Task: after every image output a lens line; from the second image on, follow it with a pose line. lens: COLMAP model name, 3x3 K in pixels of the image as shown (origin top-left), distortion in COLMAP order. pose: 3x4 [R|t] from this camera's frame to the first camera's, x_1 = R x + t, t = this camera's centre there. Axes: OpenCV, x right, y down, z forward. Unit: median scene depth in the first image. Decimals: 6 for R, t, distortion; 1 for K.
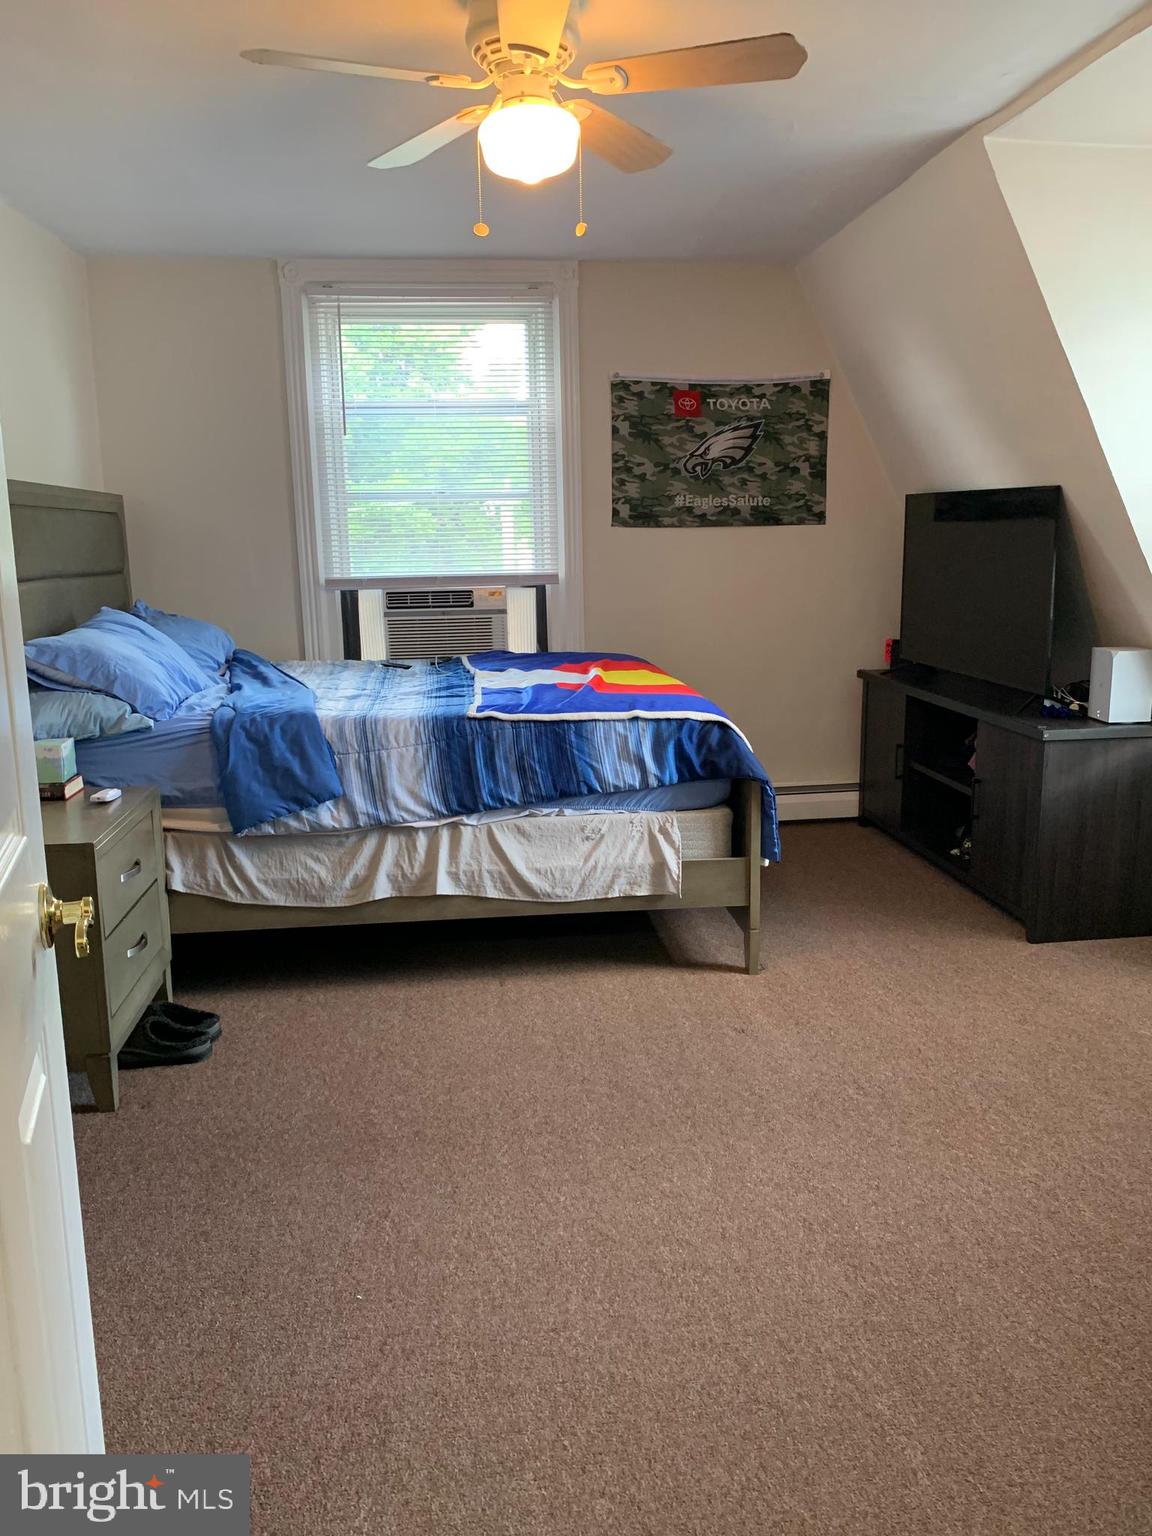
lens RADIAL K [[1184.8, 0, 589.1], [0, 1184.8, 815.8], [0, 0, 1]] dist [0.046825, -0.064104]
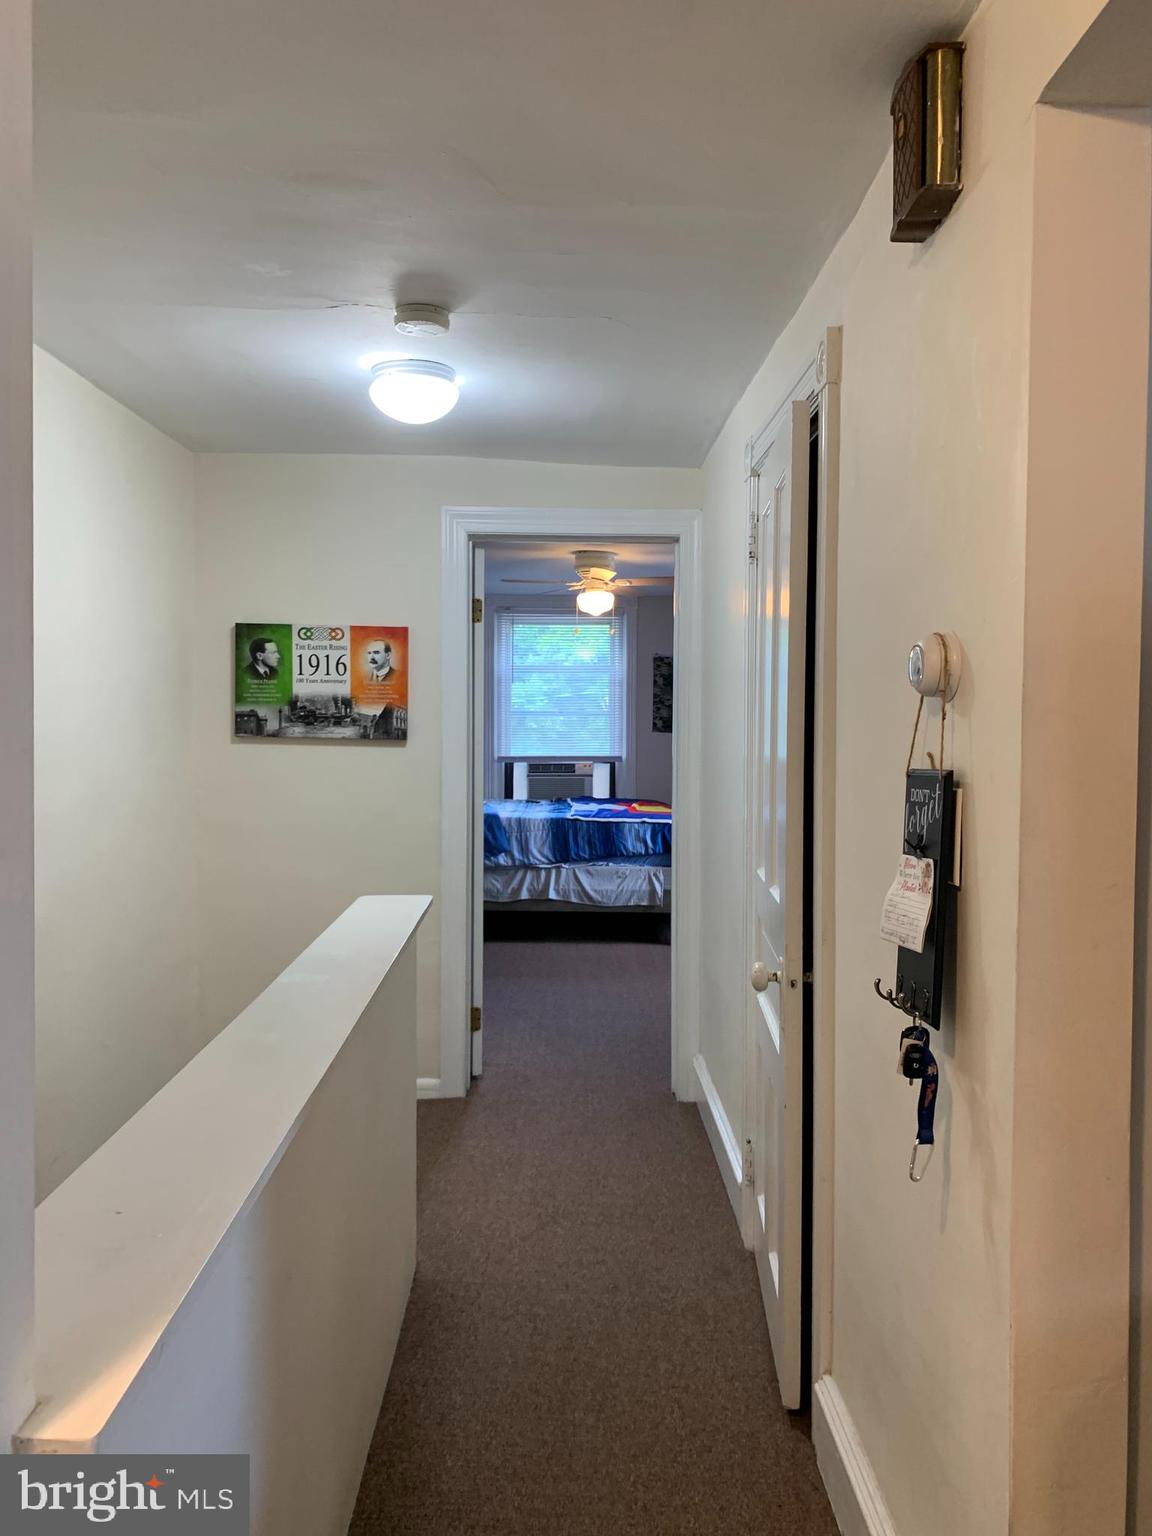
lens RADIAL K [[1184.8, 0, 575.4], [0, 1184.8, 766.6], [0, 0, 1]] dist [0.046825, -0.064104]
pose [[0.993617, 0.023931, -0.110243, 0.151487], [-0.044634, 0.980894, -0.189354, 0.233479], [0.103605, 0.193066, 0.975700, -1.143117]]
